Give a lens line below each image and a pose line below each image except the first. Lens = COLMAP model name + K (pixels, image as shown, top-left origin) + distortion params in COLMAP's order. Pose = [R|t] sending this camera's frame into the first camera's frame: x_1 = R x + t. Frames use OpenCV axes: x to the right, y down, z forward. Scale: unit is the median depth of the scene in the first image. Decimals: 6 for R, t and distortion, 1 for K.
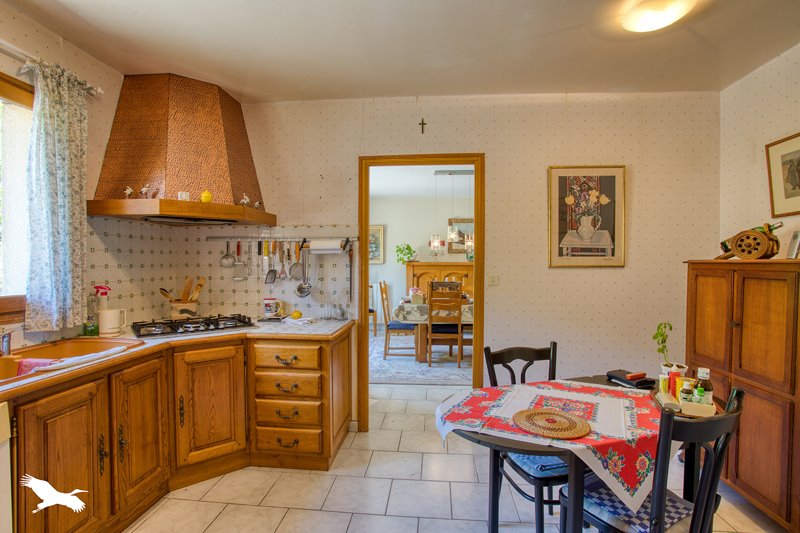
lens RADIAL K [[388.0, 0, 399.2], [0, 388.0, 264.5], [0, 0, 1]] dist [-0.033694, -0.000311]
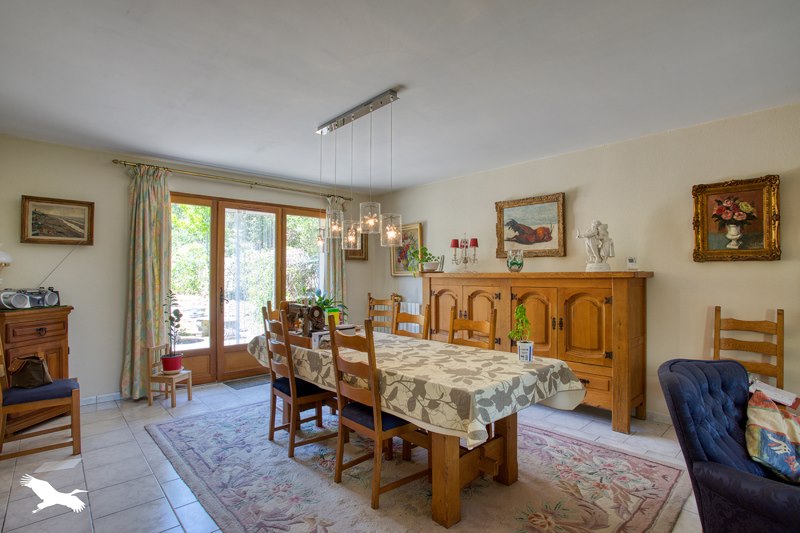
lens RADIAL K [[388.0, 0, 405.3], [0, 388.0, 271.6], [0, 0, 1]] dist [-0.033694, -0.000311]
pose [[0.757577, -0.010010, -0.652669, 0.448478], [0.004828, 0.999941, -0.009731, -0.003172], [0.652728, 0.004221, 0.757580, 0.455401]]
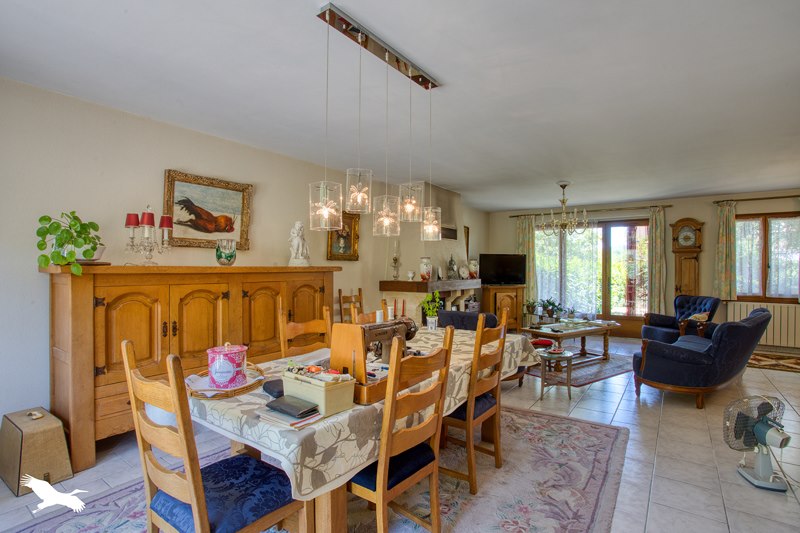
lens RADIAL K [[388.0, 0, 402.7], [0, 388.0, 264.6], [0, 0, 1]] dist [-0.033694, -0.000311]
pose [[0.506707, 0.003543, 0.862111, -0.125496], [0.005372, 0.999959, -0.007267, -0.003846], [-0.862101, 0.008313, 0.506668, 0.566708]]
